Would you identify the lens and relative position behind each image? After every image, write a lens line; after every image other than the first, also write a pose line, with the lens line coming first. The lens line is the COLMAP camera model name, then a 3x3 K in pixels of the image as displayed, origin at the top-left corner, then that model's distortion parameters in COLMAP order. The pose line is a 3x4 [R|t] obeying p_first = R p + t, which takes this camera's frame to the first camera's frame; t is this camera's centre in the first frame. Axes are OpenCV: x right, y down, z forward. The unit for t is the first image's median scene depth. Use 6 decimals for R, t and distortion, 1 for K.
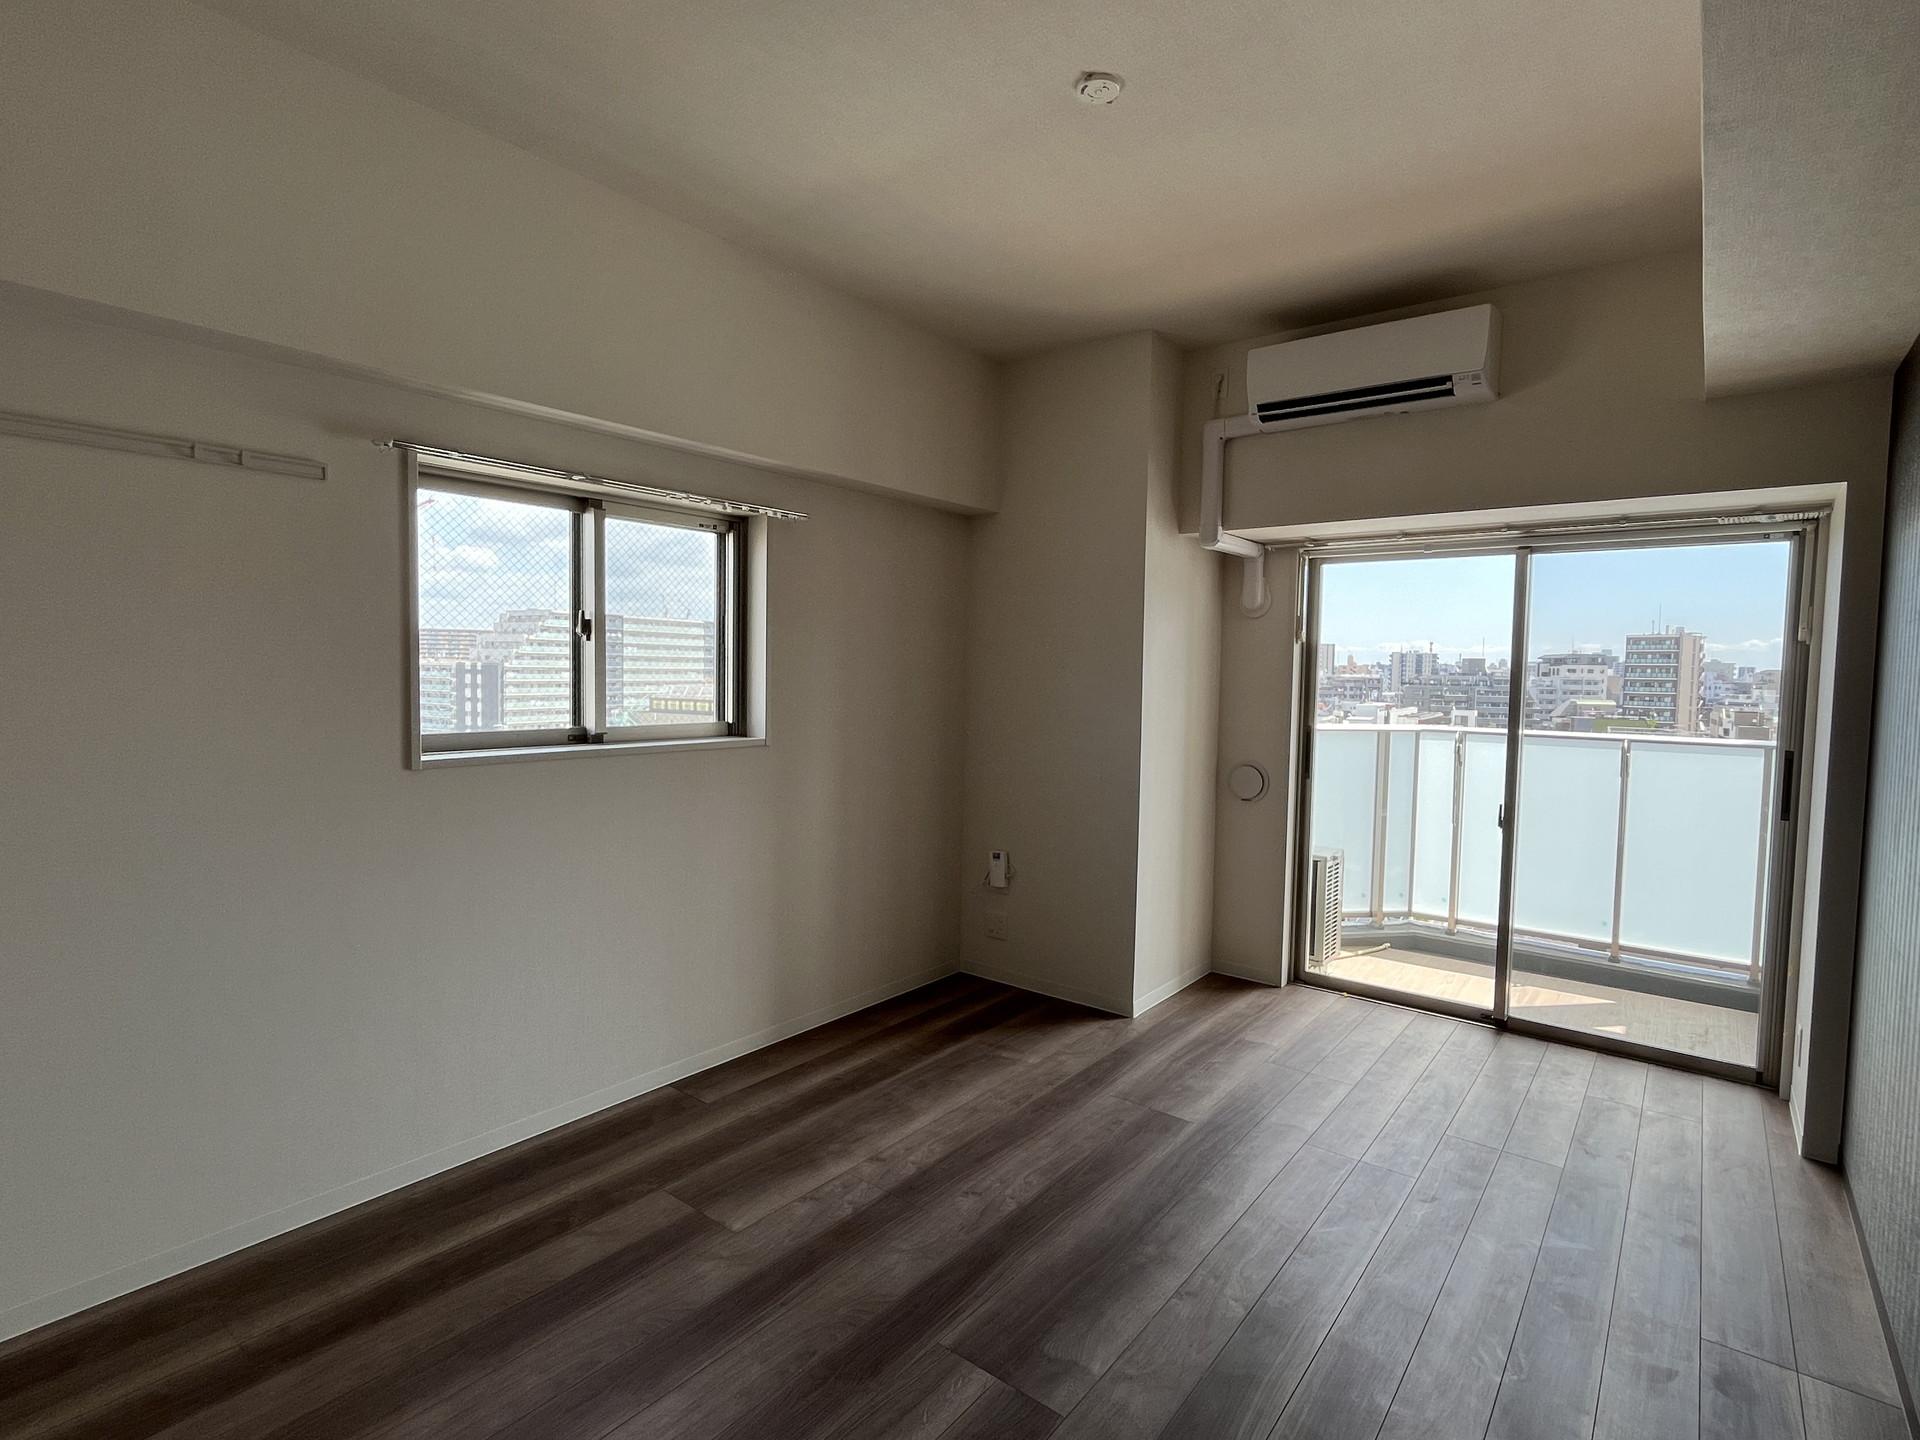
lens RADIAL K [[952.5, 0, 955.1], [0, 952.5, 720.1], [0, 0, 1]] dist [-0.000011, 0.000436]
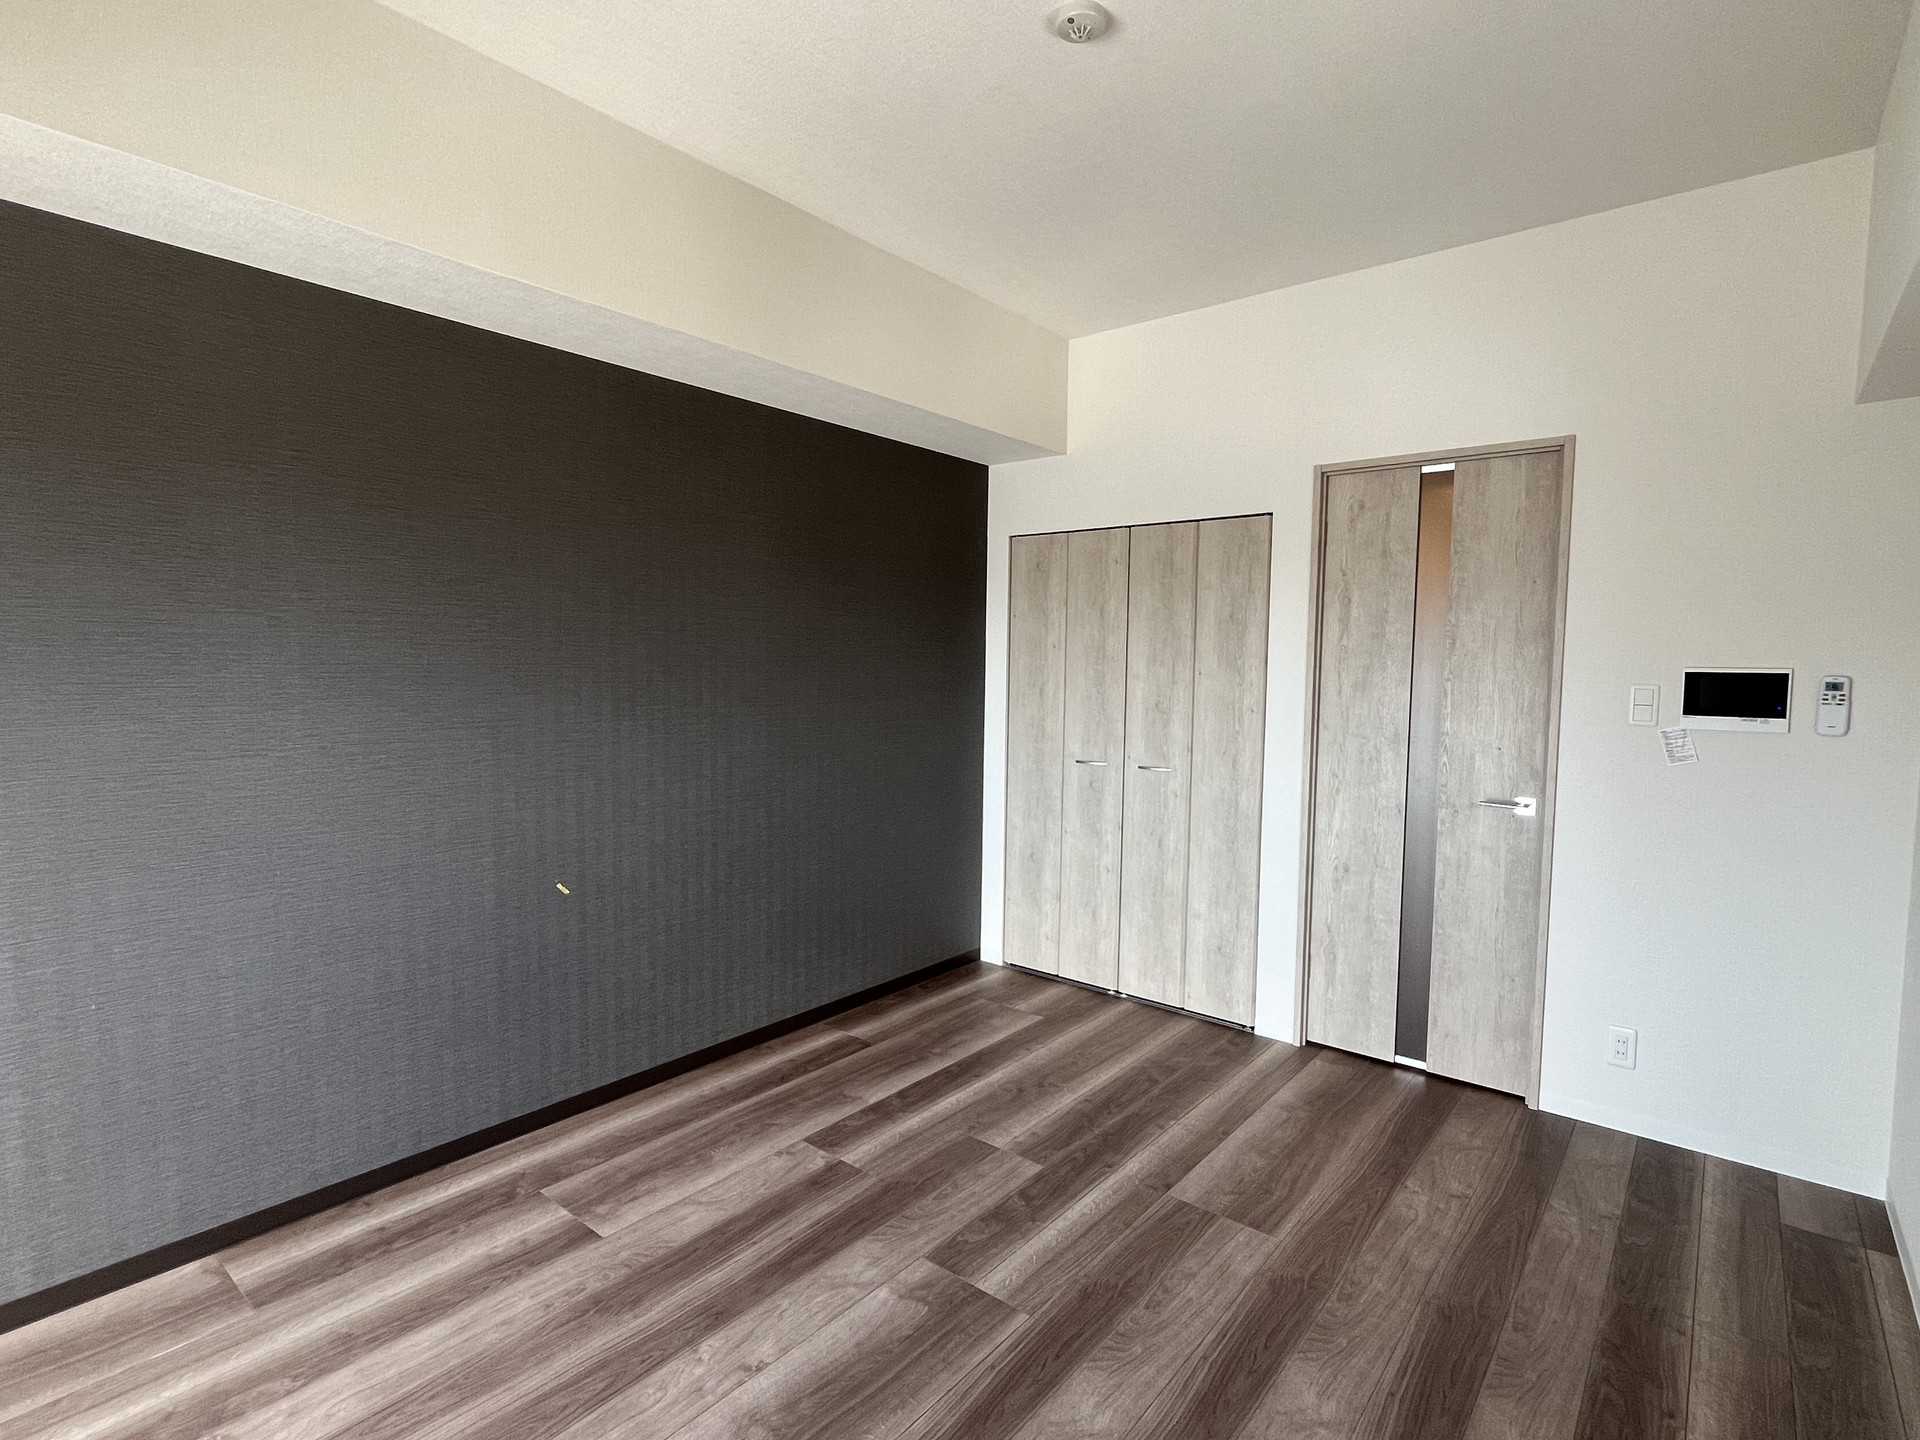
lens RADIAL K [[952.5, 0, 955.1], [0, 952.5, 720.1], [0, 0, 1]] dist [-0.000011, 0.000436]
pose [[-0.999305, -0.032294, 0.018600, 0.032031], [-0.029860, 0.992457, 0.118903, -0.049589], [-0.022299, 0.118265, -0.992732, 0.961724]]
